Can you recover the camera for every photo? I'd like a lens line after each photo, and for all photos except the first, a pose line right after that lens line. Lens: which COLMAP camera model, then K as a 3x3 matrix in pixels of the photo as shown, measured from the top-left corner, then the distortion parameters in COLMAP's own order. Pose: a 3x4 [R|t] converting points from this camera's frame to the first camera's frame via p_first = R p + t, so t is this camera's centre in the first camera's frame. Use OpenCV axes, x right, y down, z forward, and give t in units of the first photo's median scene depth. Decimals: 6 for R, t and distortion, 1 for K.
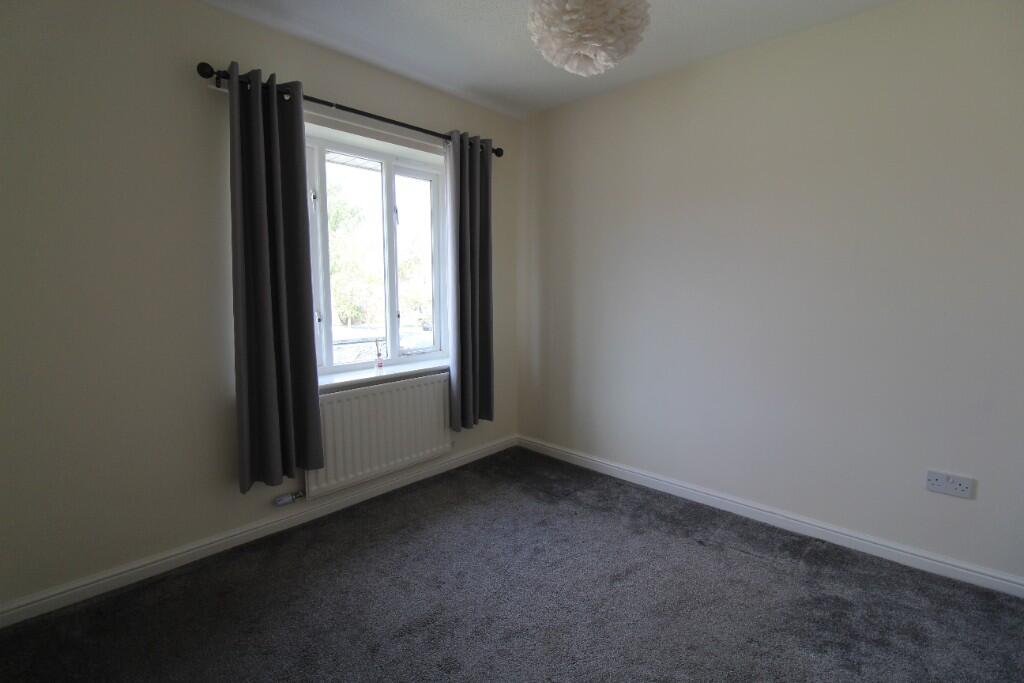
lens RADIAL K [[479.0, 0, 512.6], [0, 479.0, 333.6], [0, 0, 1]] dist [-0.001392, -0.000061]
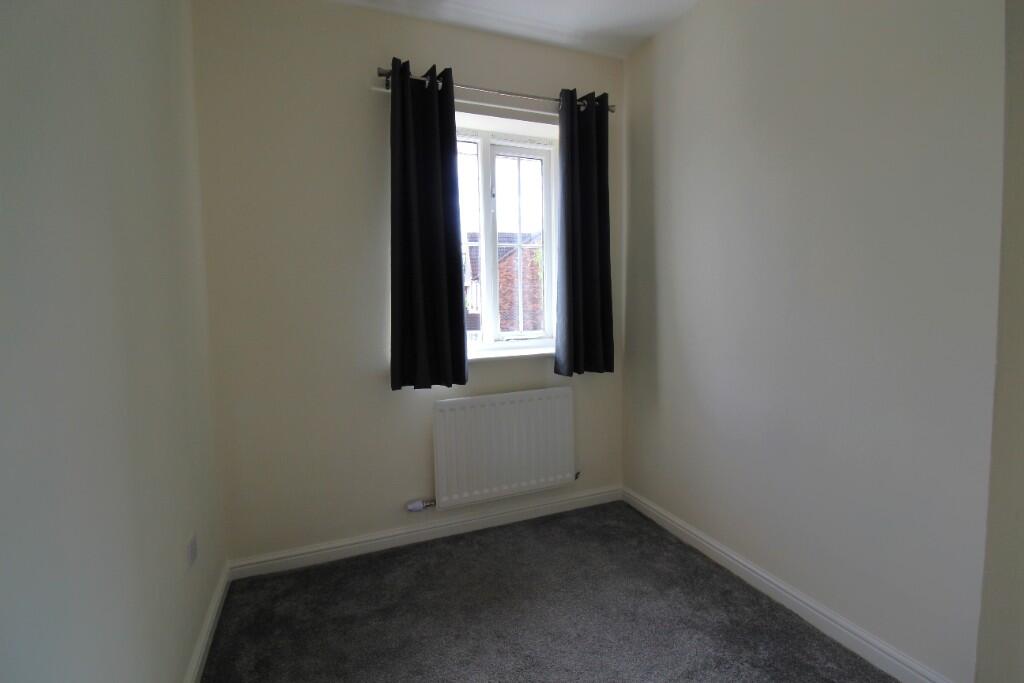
lens RADIAL K [[521.5, 0, 512.0], [0, 521.5, 341.5], [0, 0, 1]] dist [0.000761, 0.000050]
pose [[0.916085, 0.045423, -0.398403, 0.152230], [-0.040857, 0.998966, 0.019948, -0.020852], [0.398897, -0.001997, 0.916994, 0.149748]]
